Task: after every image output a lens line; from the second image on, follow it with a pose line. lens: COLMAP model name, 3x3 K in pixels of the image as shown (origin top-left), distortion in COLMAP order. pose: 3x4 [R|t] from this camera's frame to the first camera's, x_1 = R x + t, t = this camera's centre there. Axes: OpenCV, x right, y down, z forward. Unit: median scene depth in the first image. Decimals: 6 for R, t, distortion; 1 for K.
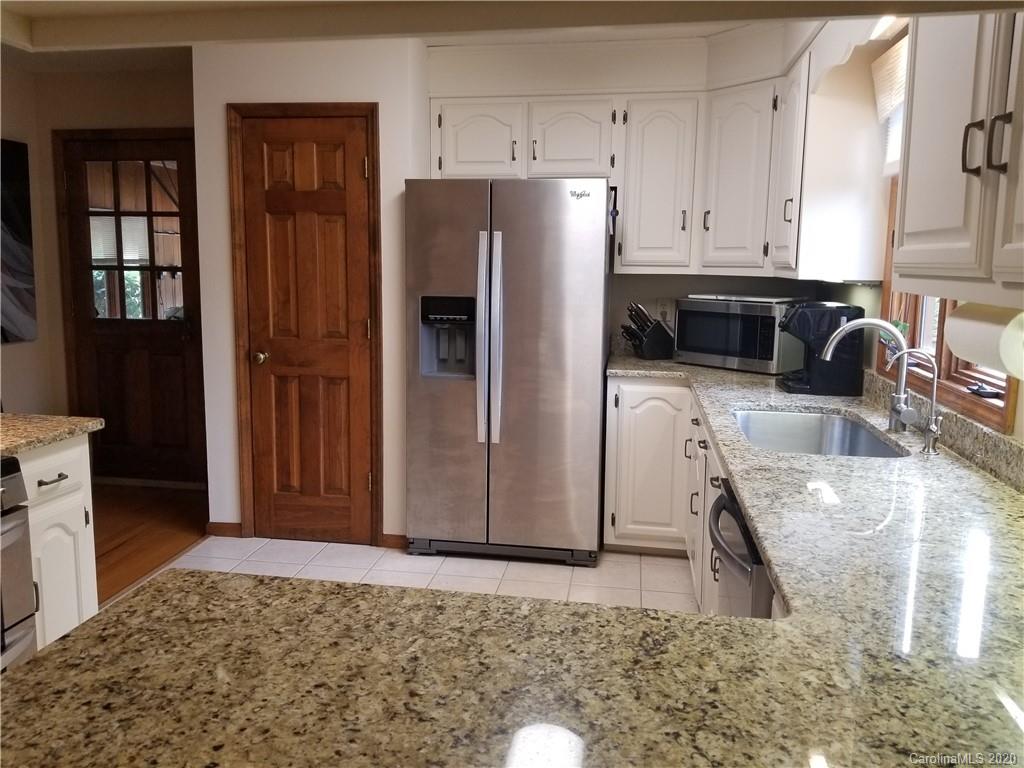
lens RADIAL K [[799.3, 0, 506.7], [0, 799.3, 384.9], [0, 0, 1]] dist [0.023132, -0.049210]
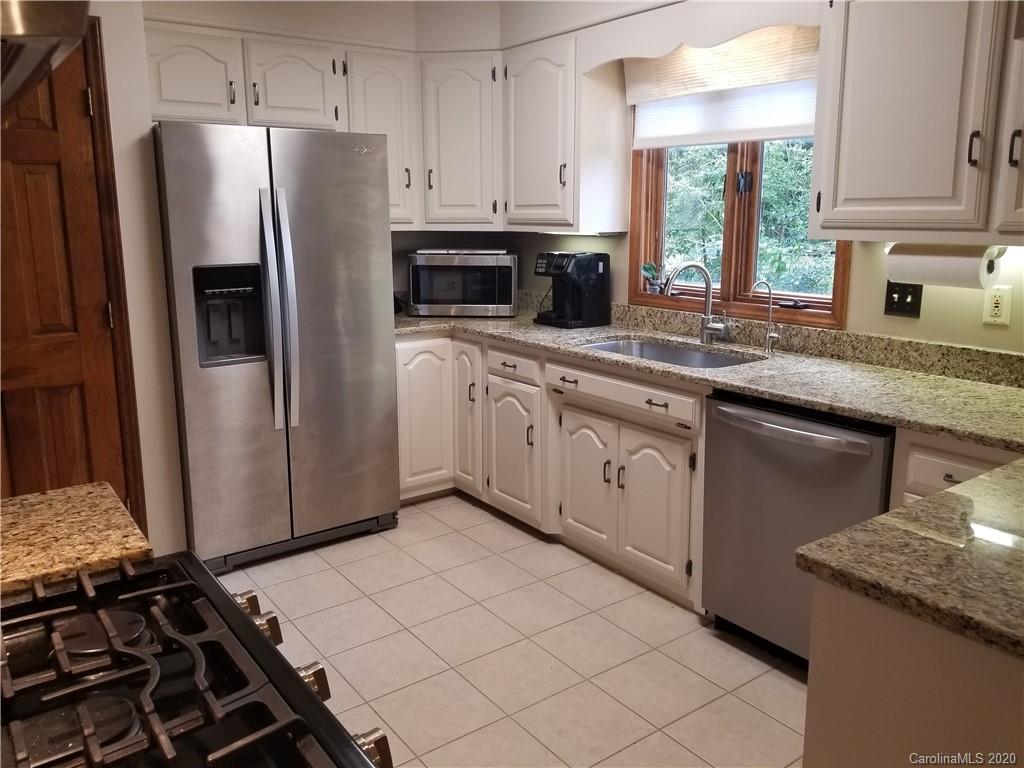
lens RADIAL K [[799.3, 0, 514.9], [0, 799.3, 375.8], [0, 0, 1]] dist [0.023132, -0.049210]
pose [[0.684625, -0.160687, 0.710963, -0.463523], [0.120692, 0.986924, 0.106838, -0.048288], [-0.718834, 0.012663, 0.695066, 0.189971]]
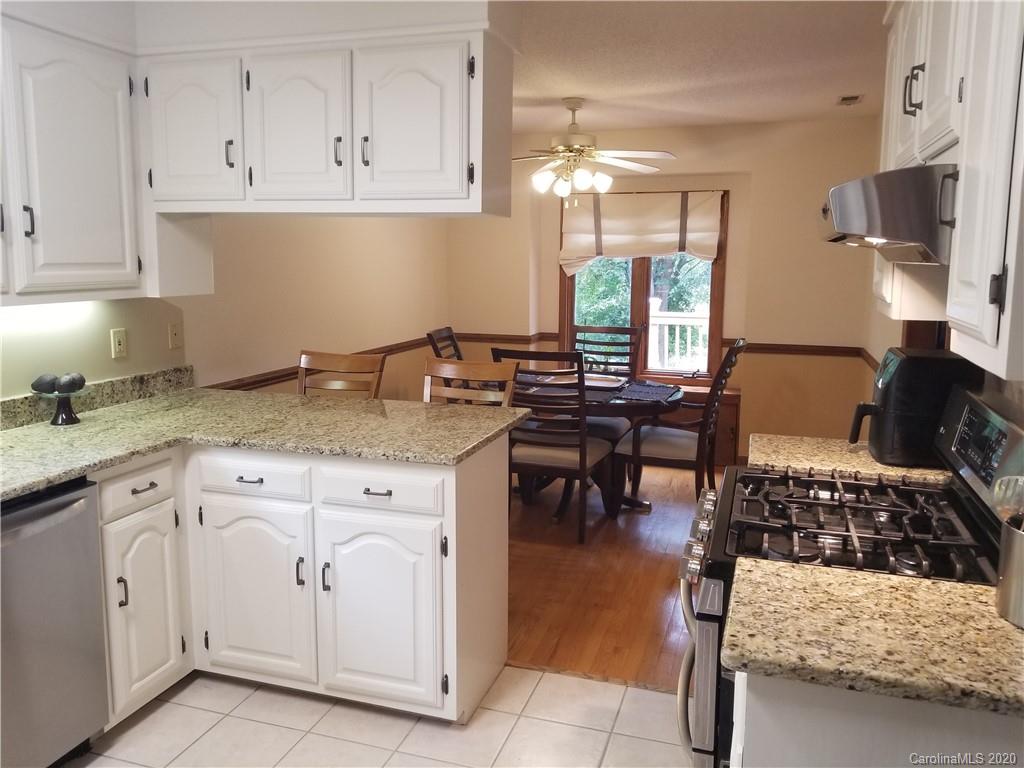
lens RADIAL K [[799.3, 0, 513.8], [0, 799.3, 381.6], [0, 0, 1]] dist [0.023132, -0.049210]
pose [[-0.991168, -0.036571, 0.127468, -0.130691], [0.003329, 0.954057, 0.299607, -0.262189], [-0.132569, 0.297385, -0.945509, 1.467074]]
